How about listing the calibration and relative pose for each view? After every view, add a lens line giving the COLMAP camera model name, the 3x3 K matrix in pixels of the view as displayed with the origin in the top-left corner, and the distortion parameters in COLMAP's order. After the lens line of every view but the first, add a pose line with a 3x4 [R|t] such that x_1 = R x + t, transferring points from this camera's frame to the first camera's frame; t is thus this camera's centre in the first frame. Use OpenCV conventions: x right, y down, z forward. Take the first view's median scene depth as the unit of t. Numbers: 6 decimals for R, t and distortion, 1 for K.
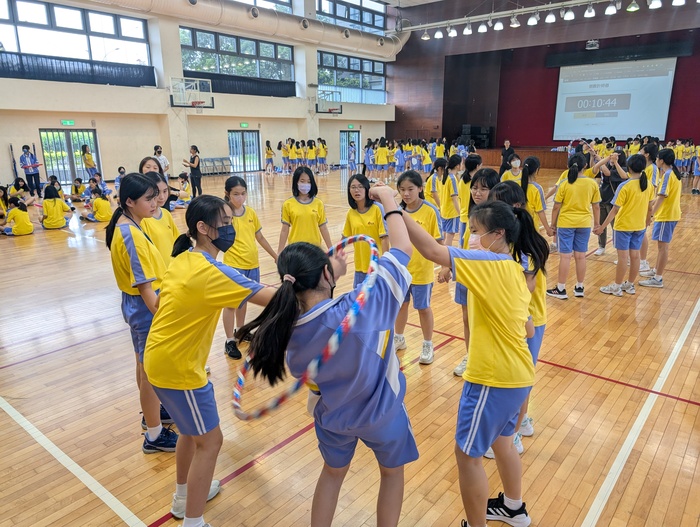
lens RADIAL K [[512.5, 0, 350.0], [0, 512.5, 263.5], [0, 0, 1]] dist [-0.001406, -0.003610]
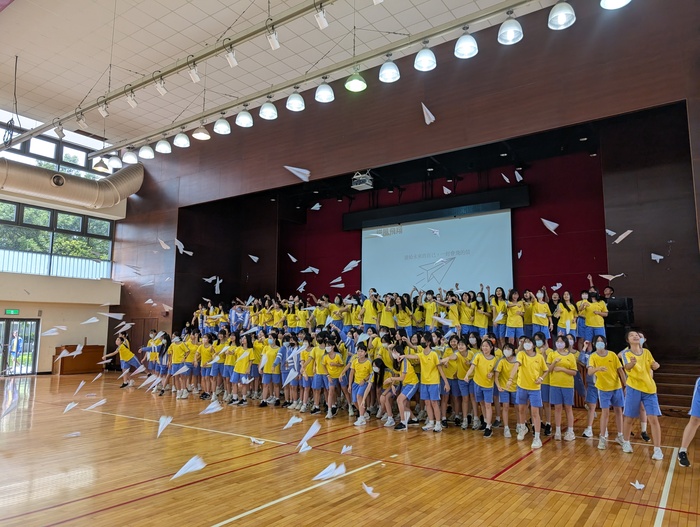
lens RADIAL K [[512.5, 0, 350.0], [0, 512.5, 263.5], [0, 0, 1]] dist [-0.001406, -0.003610]
pose [[0.996203, 0.022116, 0.084200, 0.319983], [0.009949, 0.931934, -0.362492, -0.094238], [-0.086486, 0.361953, 0.928176, 0.371431]]
